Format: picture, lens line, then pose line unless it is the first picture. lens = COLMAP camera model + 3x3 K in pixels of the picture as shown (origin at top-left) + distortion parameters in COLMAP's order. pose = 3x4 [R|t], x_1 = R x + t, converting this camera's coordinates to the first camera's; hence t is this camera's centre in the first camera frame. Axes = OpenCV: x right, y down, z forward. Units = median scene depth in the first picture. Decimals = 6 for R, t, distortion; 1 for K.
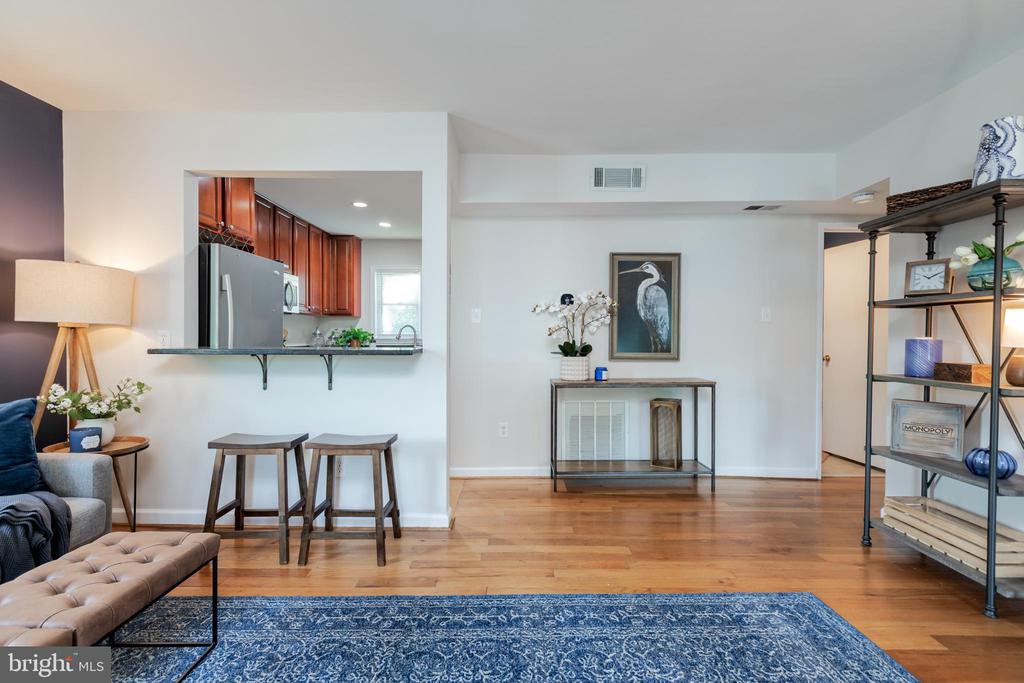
lens RADIAL K [[488.6, 0, 512.0], [0, 488.6, 341.5], [0, 0, 1]] dist [0.037550, -0.000140]
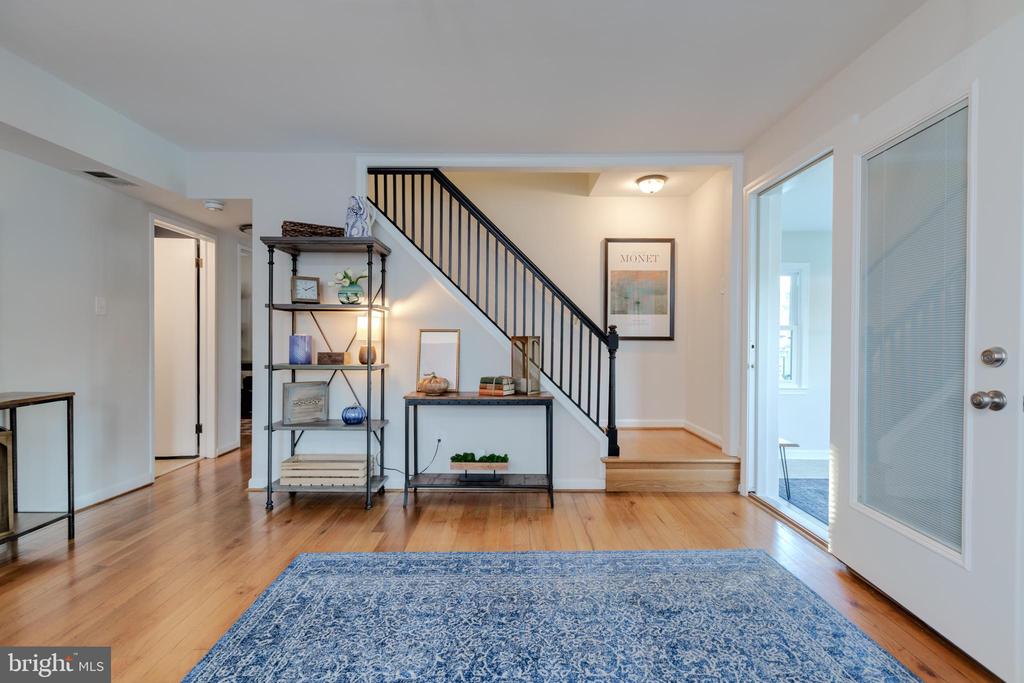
lens RADIAL K [[488.6, 0, 512.0], [0, 488.6, 341.5], [0, 0, 1]] dist [0.037550, -0.000140]
pose [[-0.021694, -0.013455, 0.999674, -0.515355], [0.003255, 0.999903, 0.013528, -0.004811], [-0.999759, 0.003547, -0.021648, 0.487716]]
